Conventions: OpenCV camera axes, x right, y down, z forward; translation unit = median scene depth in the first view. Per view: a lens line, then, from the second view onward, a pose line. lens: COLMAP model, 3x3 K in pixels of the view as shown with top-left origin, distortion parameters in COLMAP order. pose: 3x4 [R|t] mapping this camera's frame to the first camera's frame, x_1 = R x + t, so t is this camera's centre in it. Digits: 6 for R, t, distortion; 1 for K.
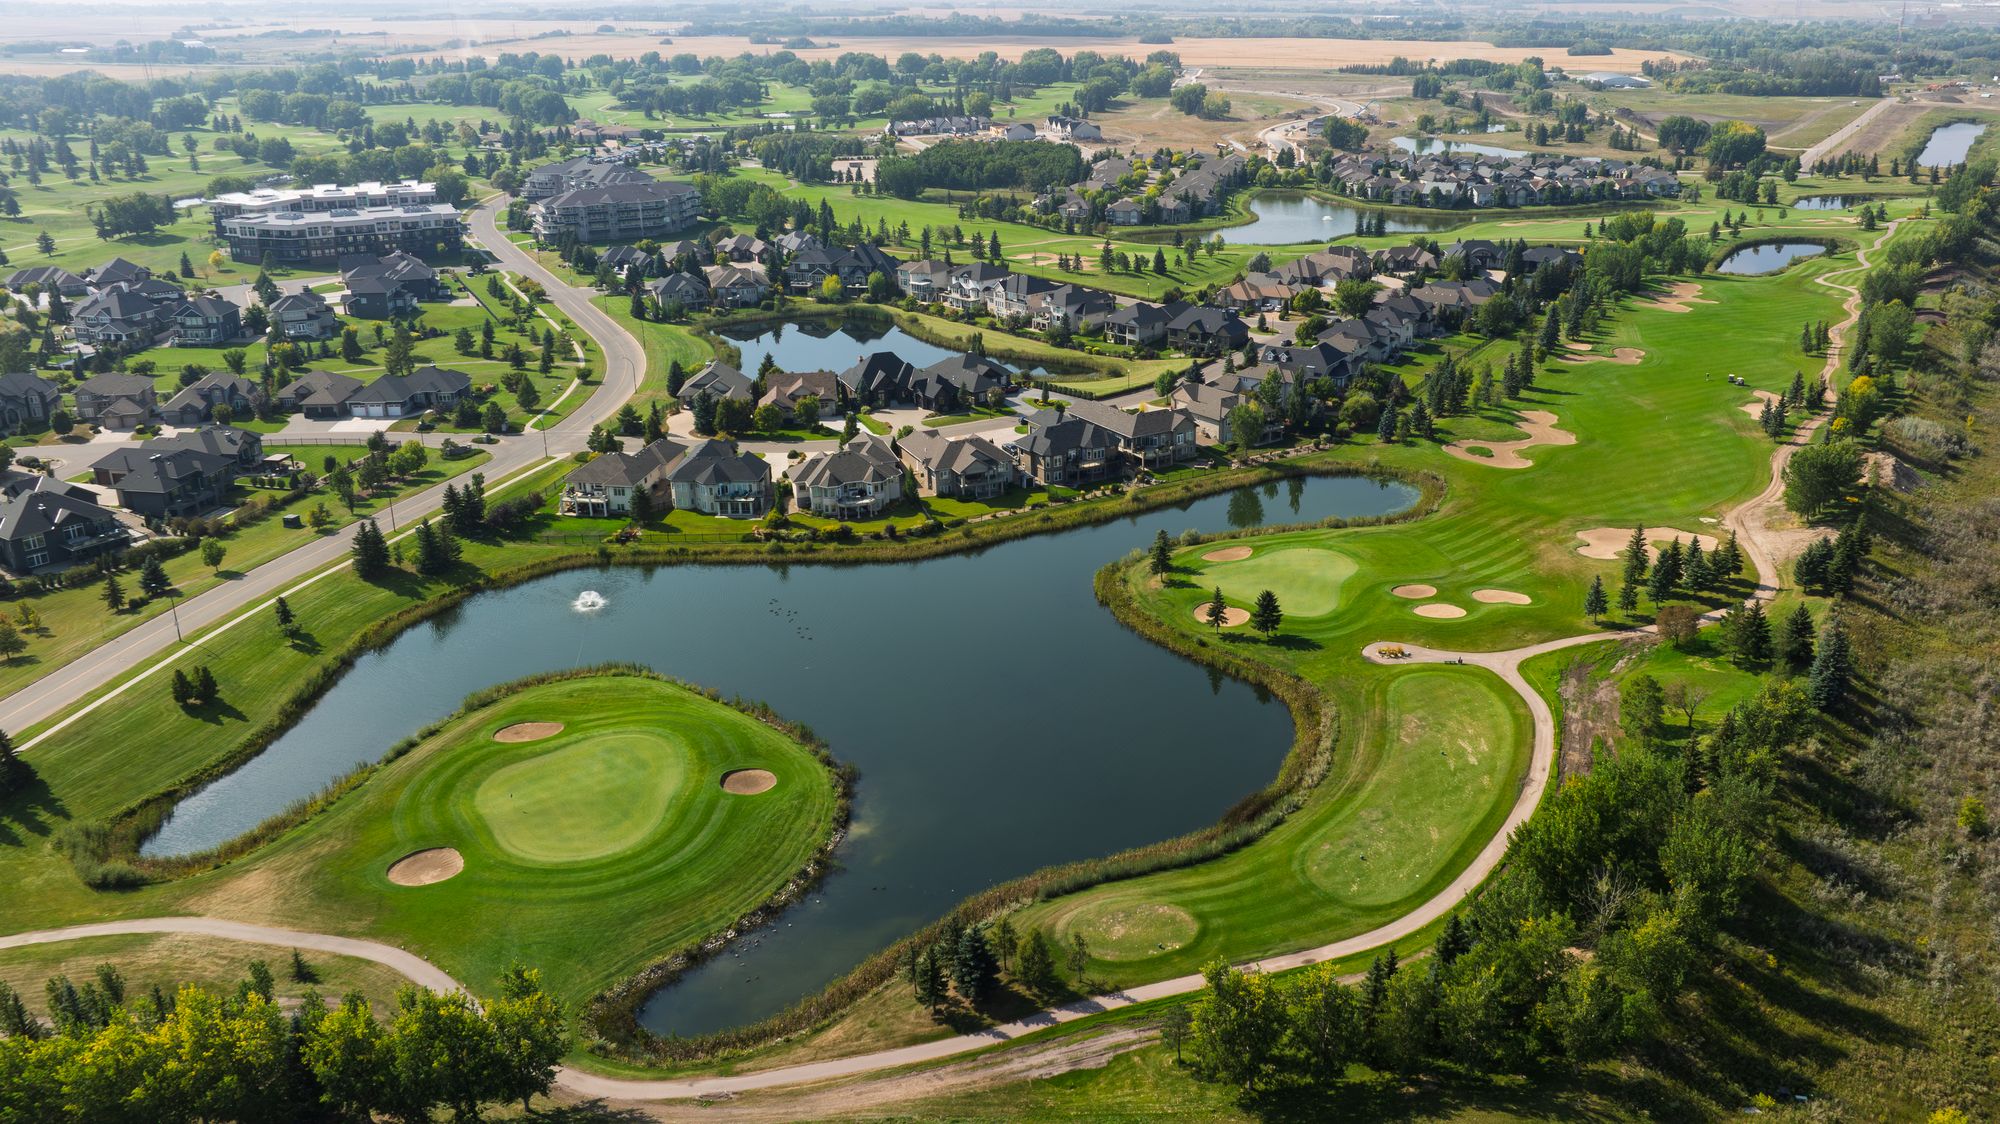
lens RADIAL K [[1604.3, 0, 1009.6], [0, 1604.3, 548.2], [0, 0, 1]] dist [-0.004568, -0.022571]
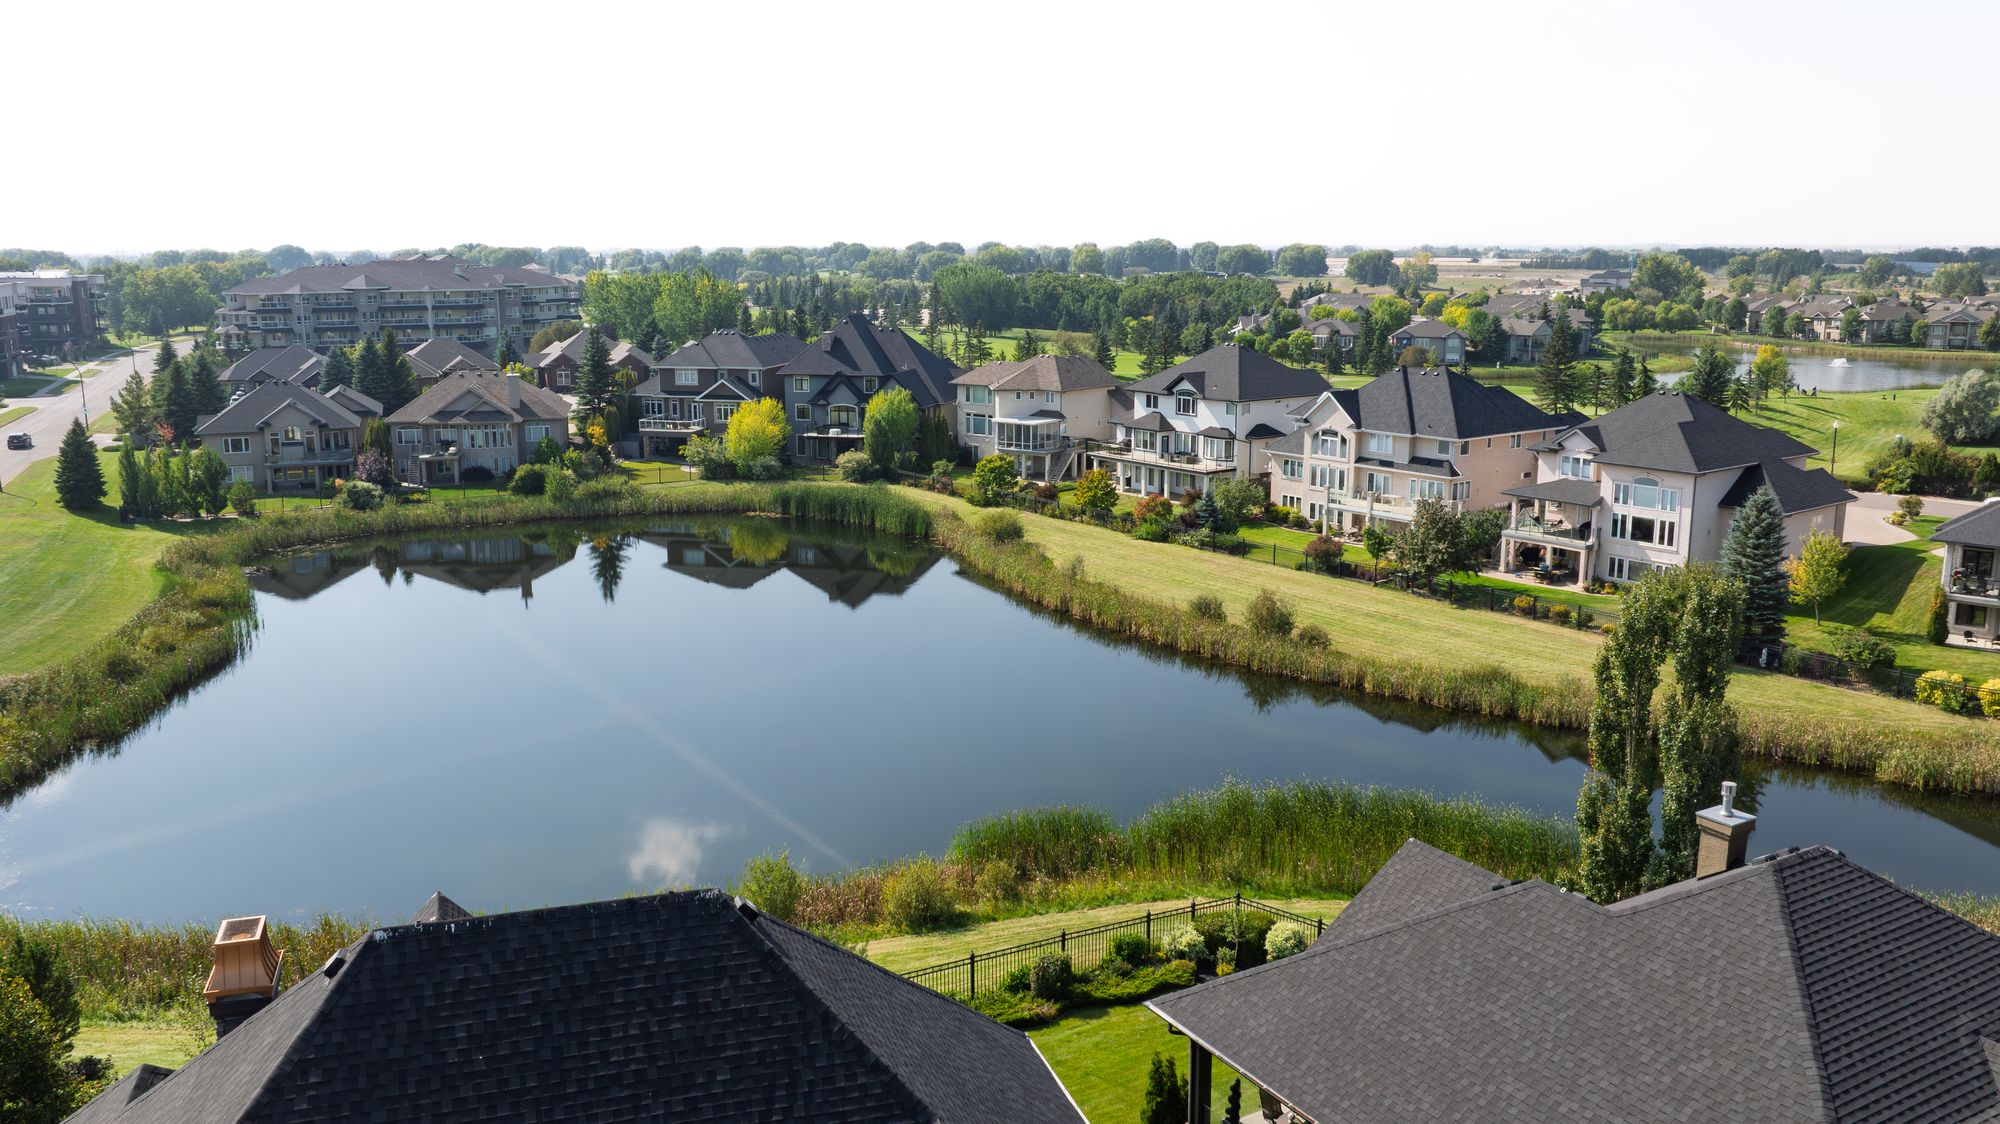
lens RADIAL K [[1515.8, 0, 1007.2], [0, 1515.8, 562.4], [0, 0, 1]] dist [-0.008749, -0.016901]
pose [[0.998821, 0.019215, -0.044582, -0.034456], [-0.025178, 0.990209, -0.137303, -0.072982], [0.041507, 0.138264, 0.989525, 0.534710]]
